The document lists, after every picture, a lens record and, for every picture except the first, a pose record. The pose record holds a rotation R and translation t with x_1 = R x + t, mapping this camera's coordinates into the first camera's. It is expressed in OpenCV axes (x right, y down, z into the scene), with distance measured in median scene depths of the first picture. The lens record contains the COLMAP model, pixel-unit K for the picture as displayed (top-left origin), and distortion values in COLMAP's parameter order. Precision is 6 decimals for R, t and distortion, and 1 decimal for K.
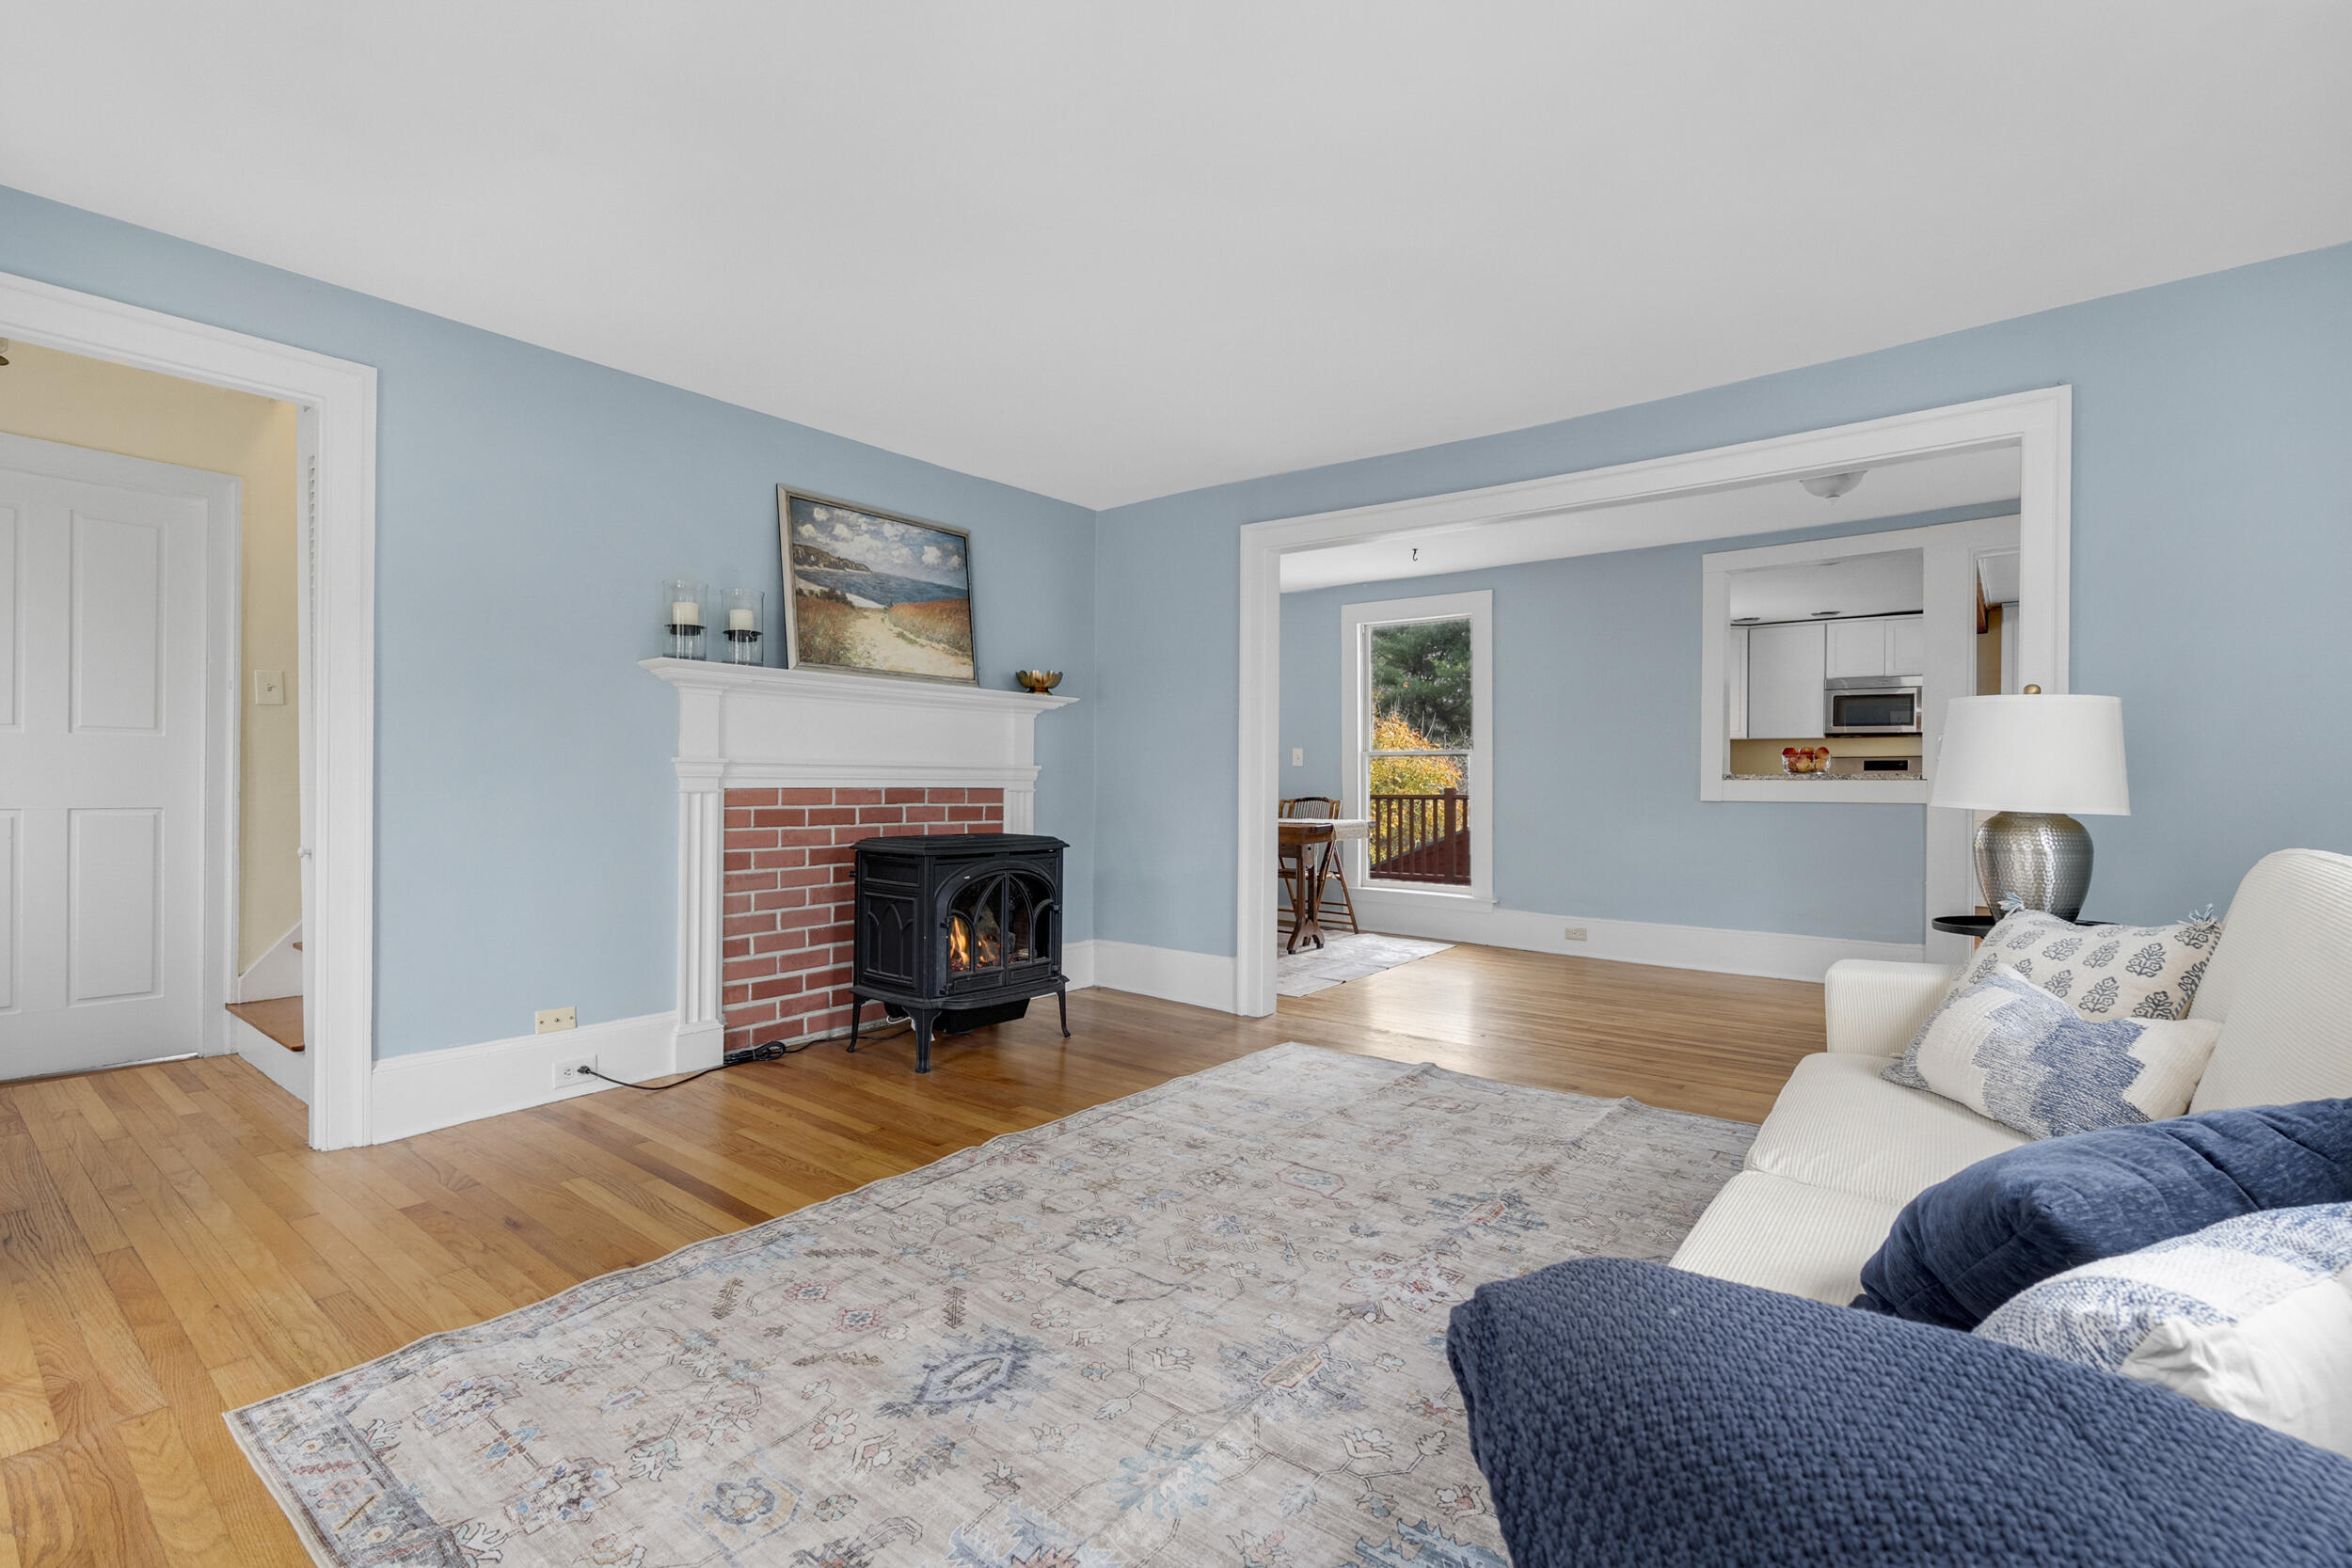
lens RADIAL K [[1045.7, 0, 1193.6], [0, 1045.7, 785.0], [0, 0, 1]] dist [-0.010565, -0.000130]
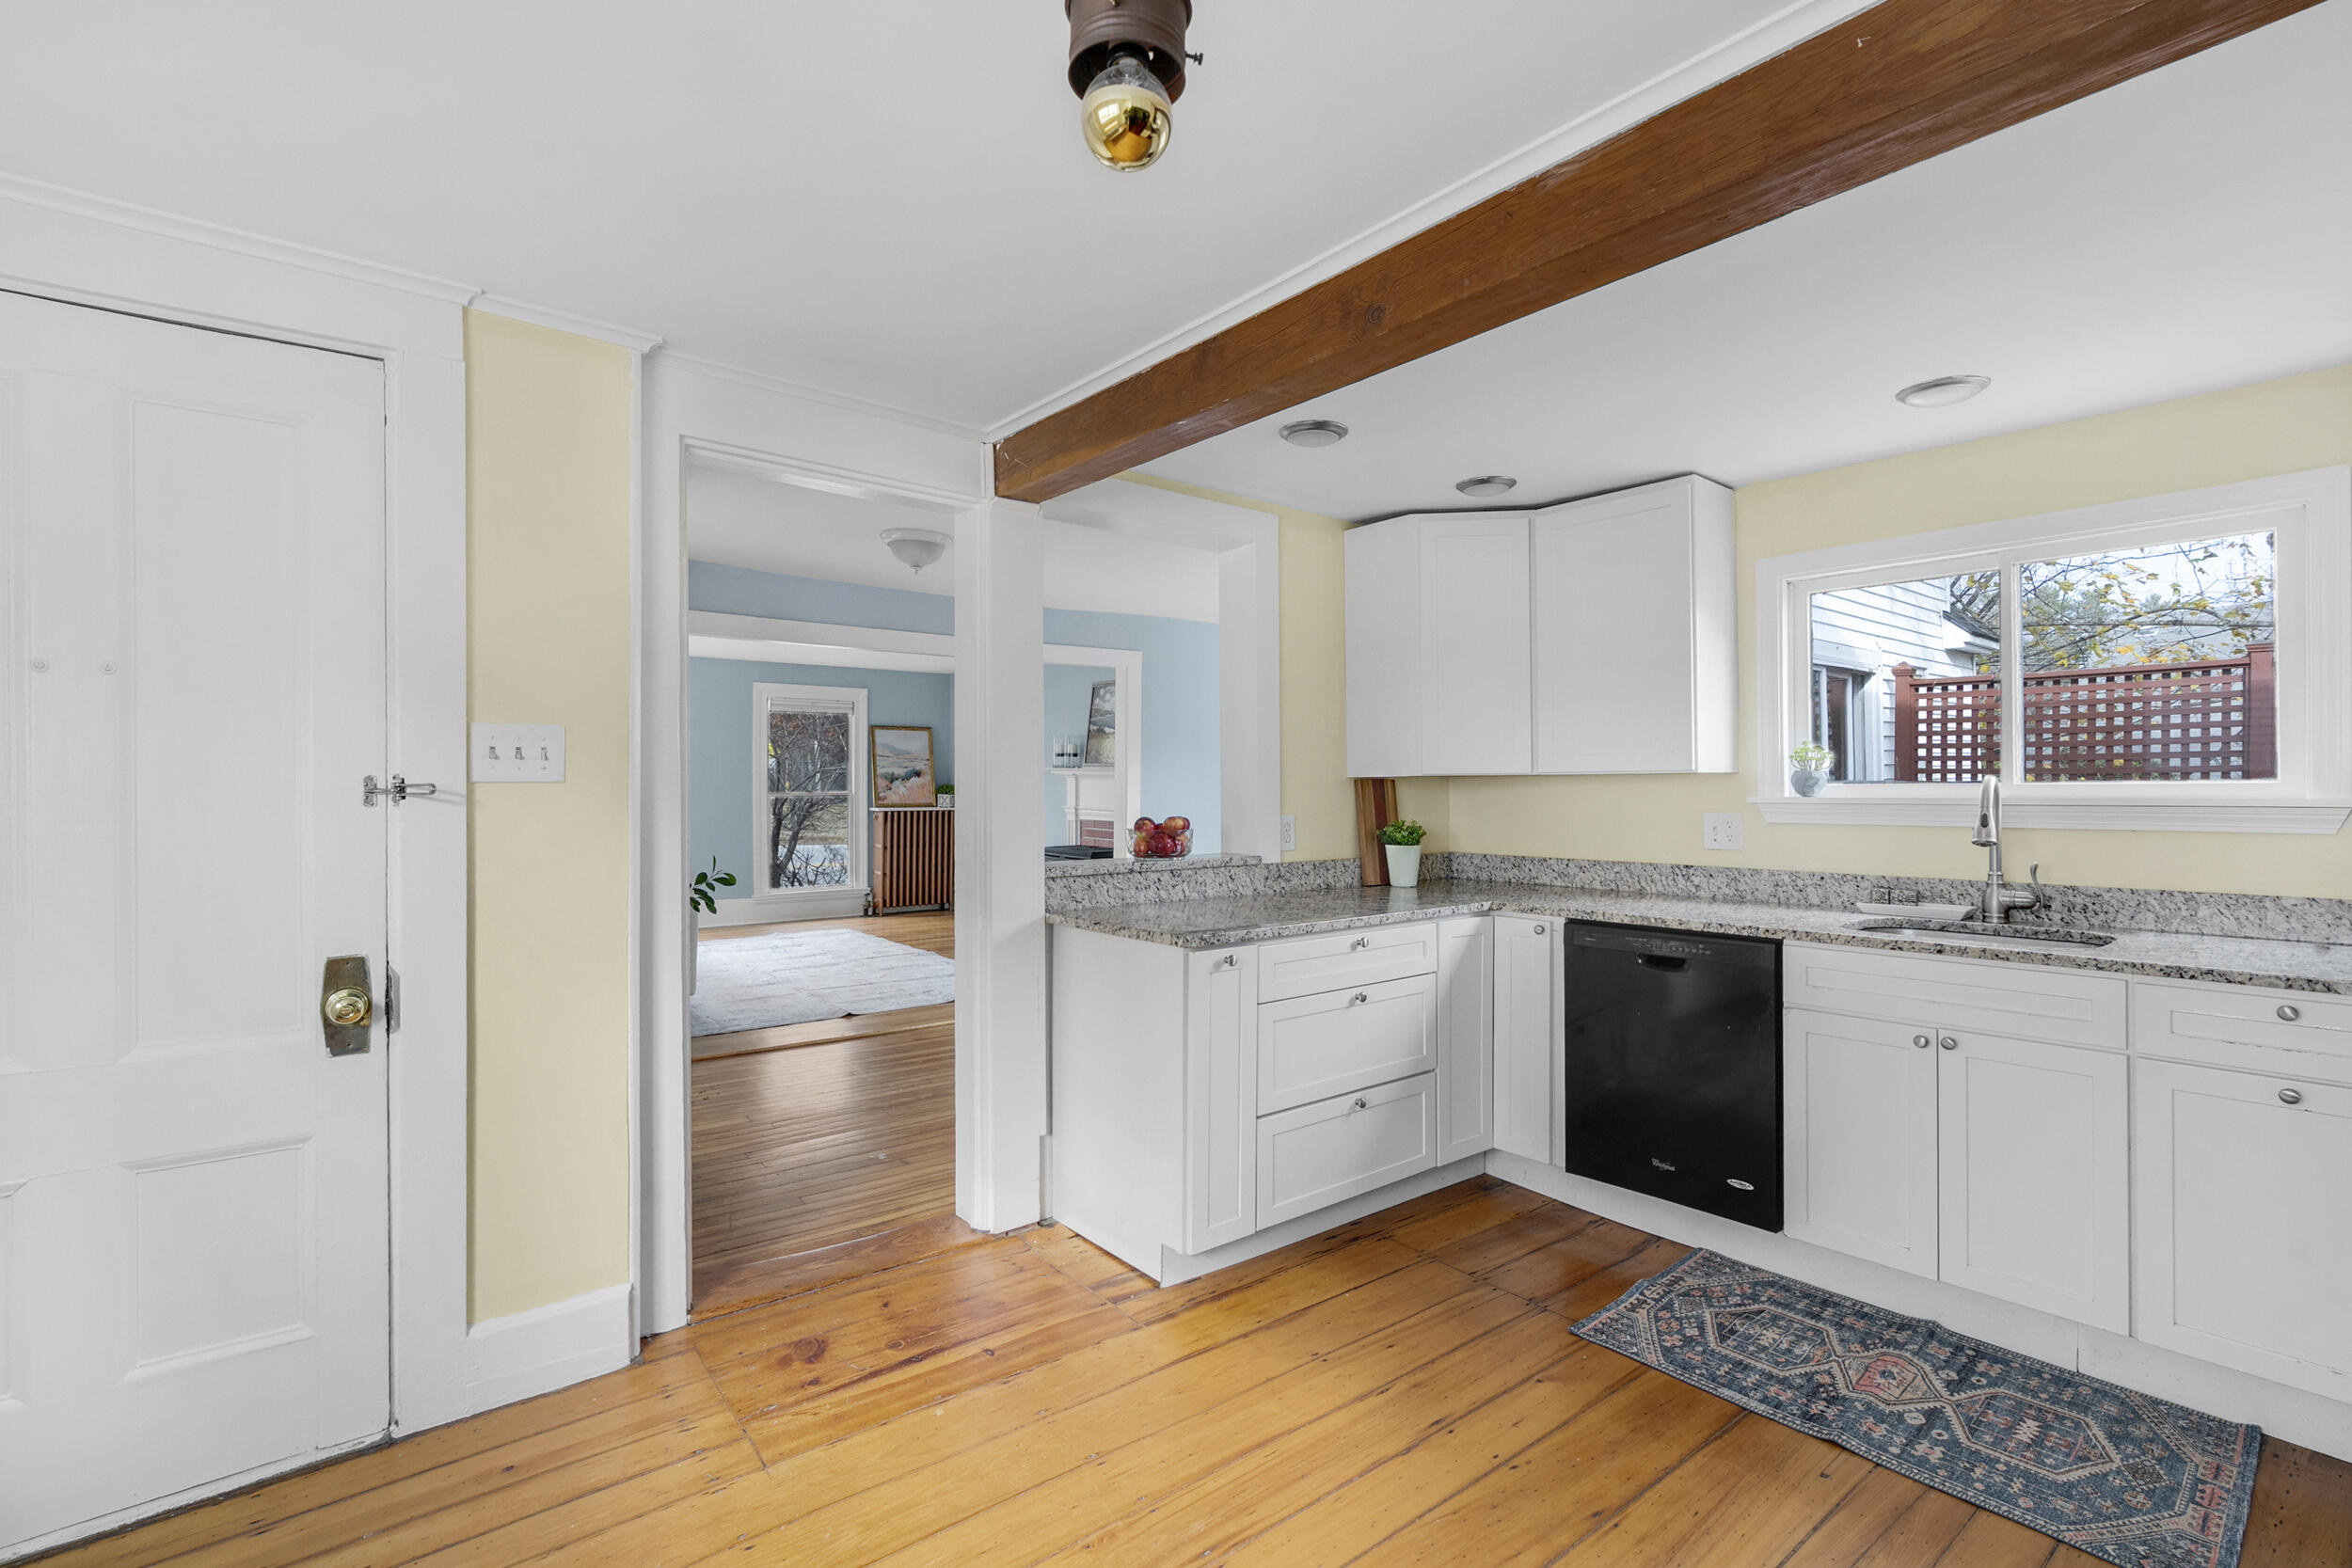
lens RADIAL K [[1083.9, 0, 1176.2], [0, 1083.9, 782.0], [0, 0, 1]] dist [-0.005403, 0.003154]
pose [[-0.237783, -0.005110, -0.971305, 2.270773], [-0.010821, 0.999938, -0.002612, -0.092180], [0.971258, 0.009889, -0.237824, 2.166147]]
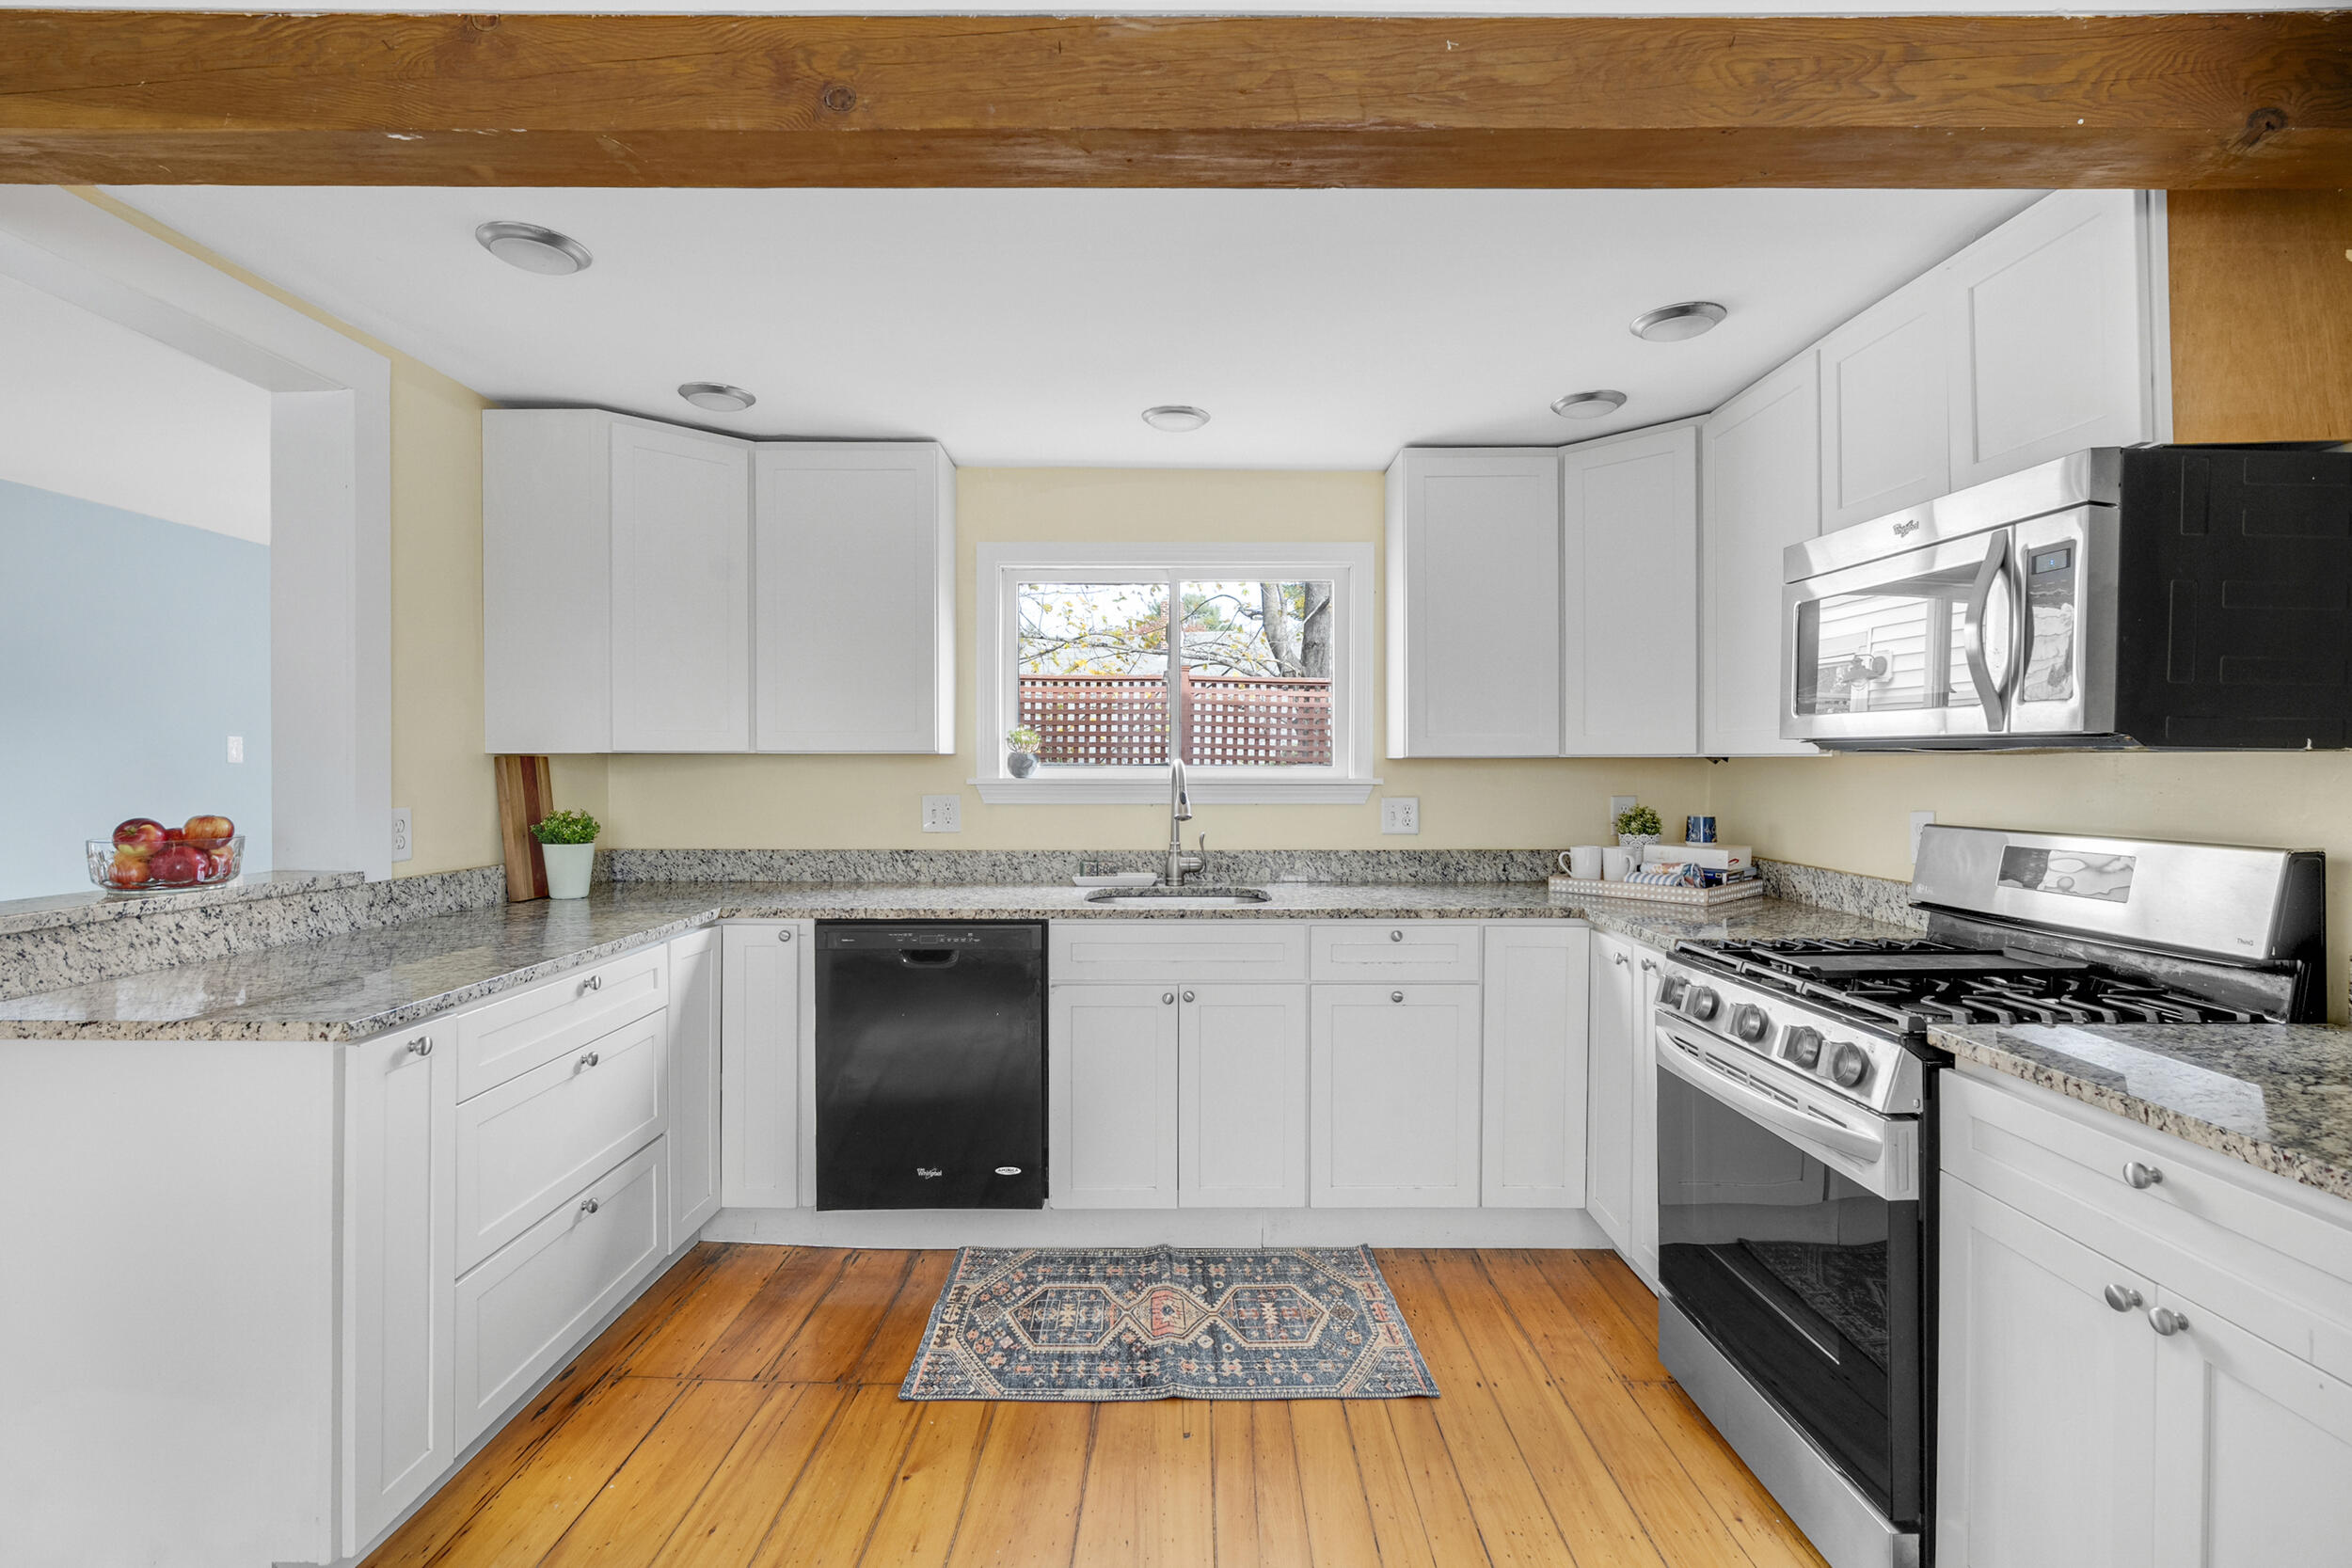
lens RADIAL K [[1083.9, 0, 1174.8], [0, 1083.9, 770.9], [0, 0, 1]] dist [-0.005403, 0.003154]
pose [[0.609771, 0.004181, -0.792567, 1.882661], [-0.013313, 0.999899, -0.004967, -0.090320], [0.792466, 0.013580, 0.609765, 1.785749]]
